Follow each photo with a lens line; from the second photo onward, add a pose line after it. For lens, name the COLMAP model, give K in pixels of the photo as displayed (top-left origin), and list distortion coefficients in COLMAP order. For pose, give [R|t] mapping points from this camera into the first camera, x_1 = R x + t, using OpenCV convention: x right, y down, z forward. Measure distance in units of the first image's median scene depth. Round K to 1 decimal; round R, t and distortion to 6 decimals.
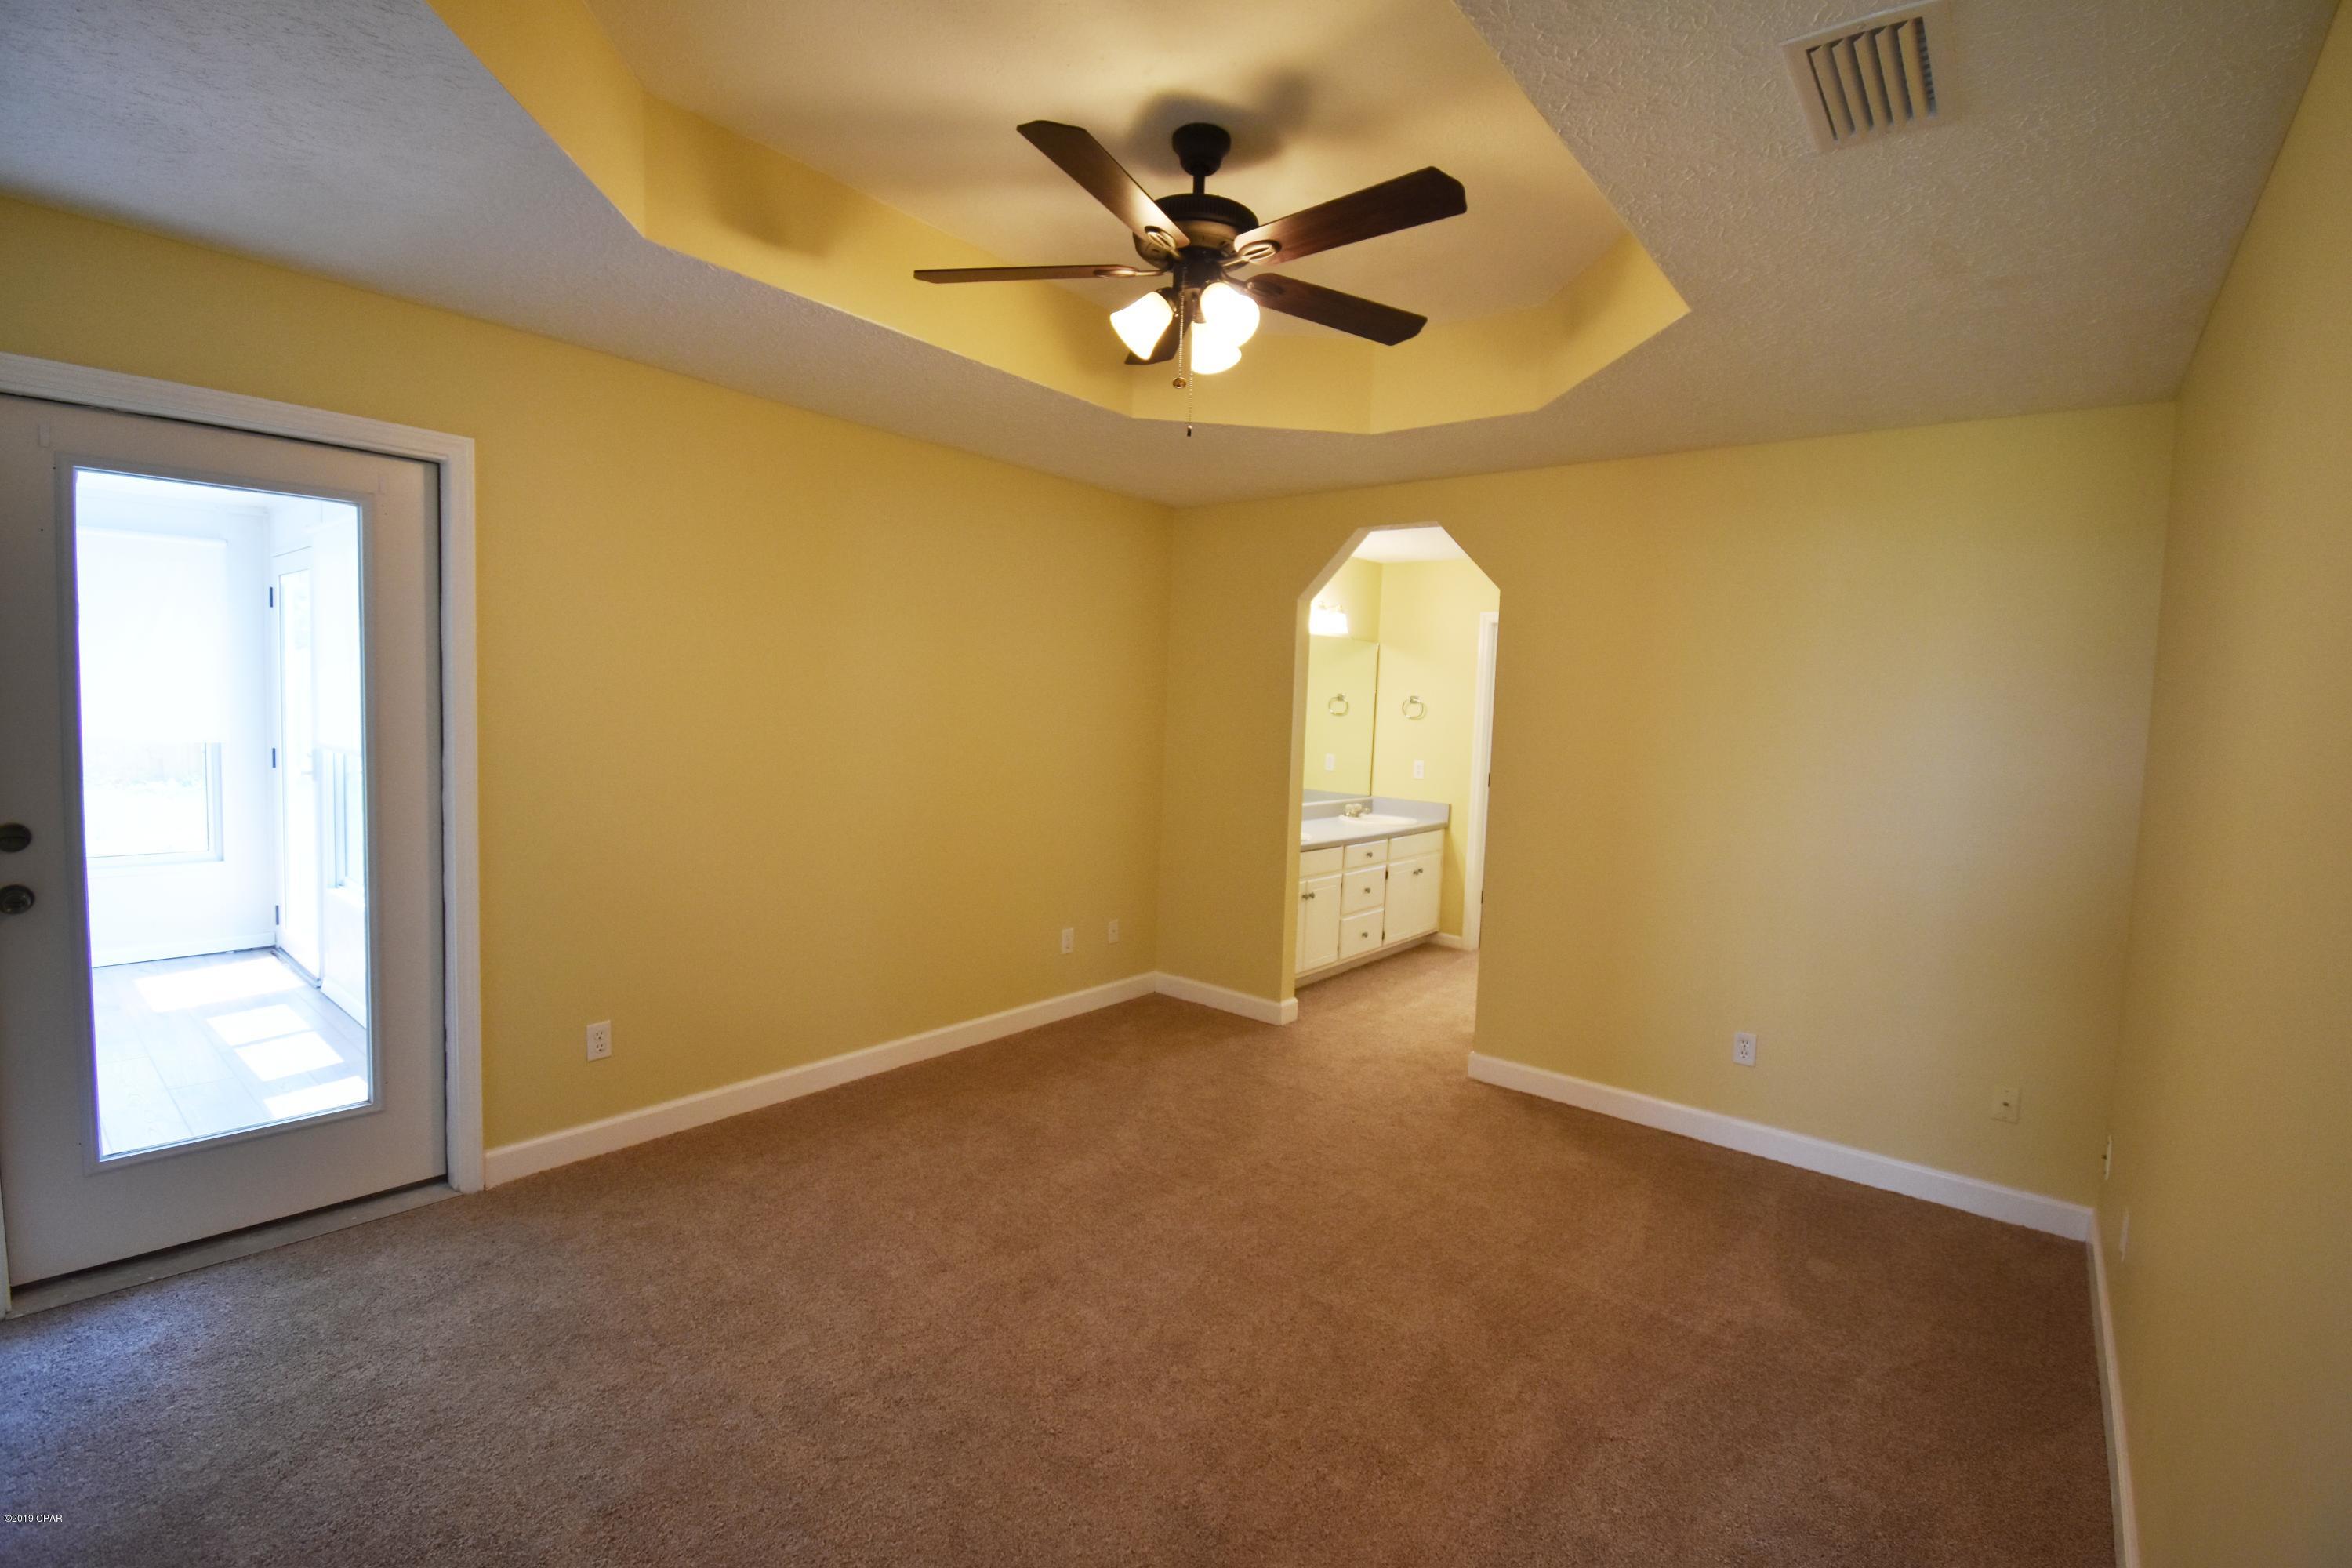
lens RADIAL K [[1038.9, 0, 1175.8], [0, 1038.9, 777.6], [0, 0, 1]] dist [0.016913, -0.023937]
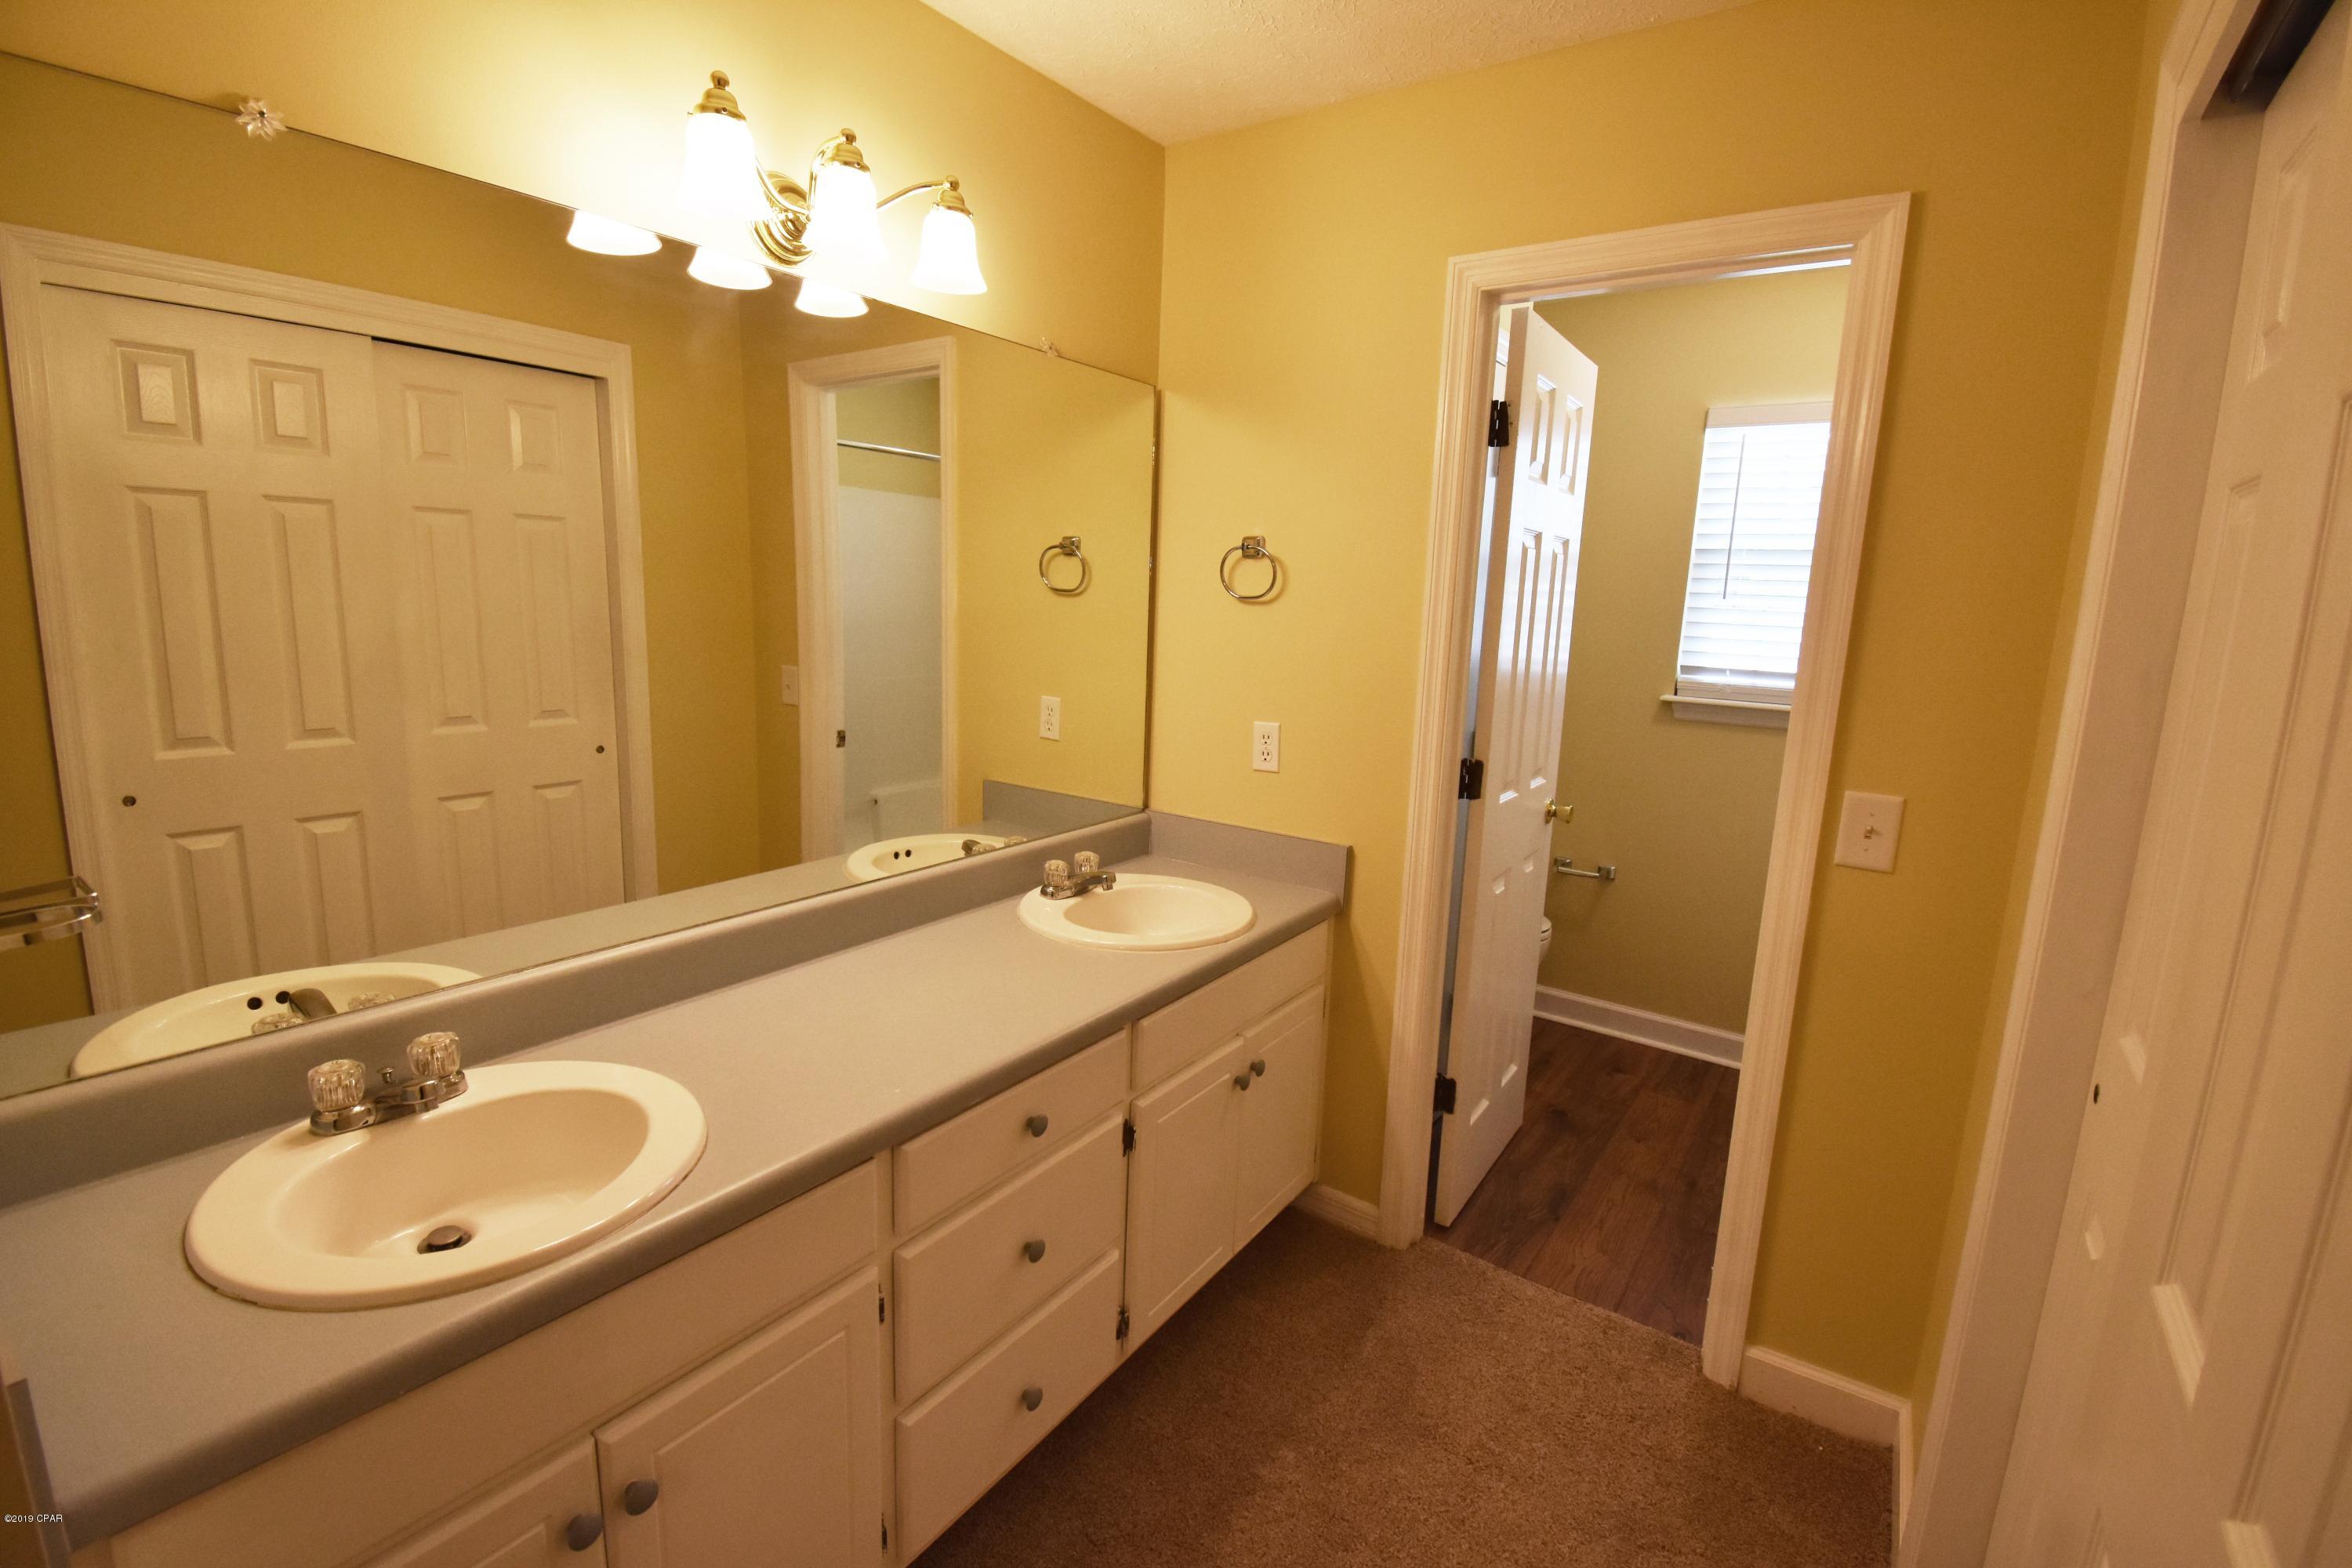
lens RADIAL K [[1038.9, 0, 1175.8], [0, 1038.9, 777.6], [0, 0, 1]] dist [0.016913, -0.023937]
pose [[0.997446, -0.019502, 0.068708, 0.180374], [0.012096, 0.994229, 0.106594, -0.035609], [-0.070390, -0.105491, 0.991926, 0.654200]]
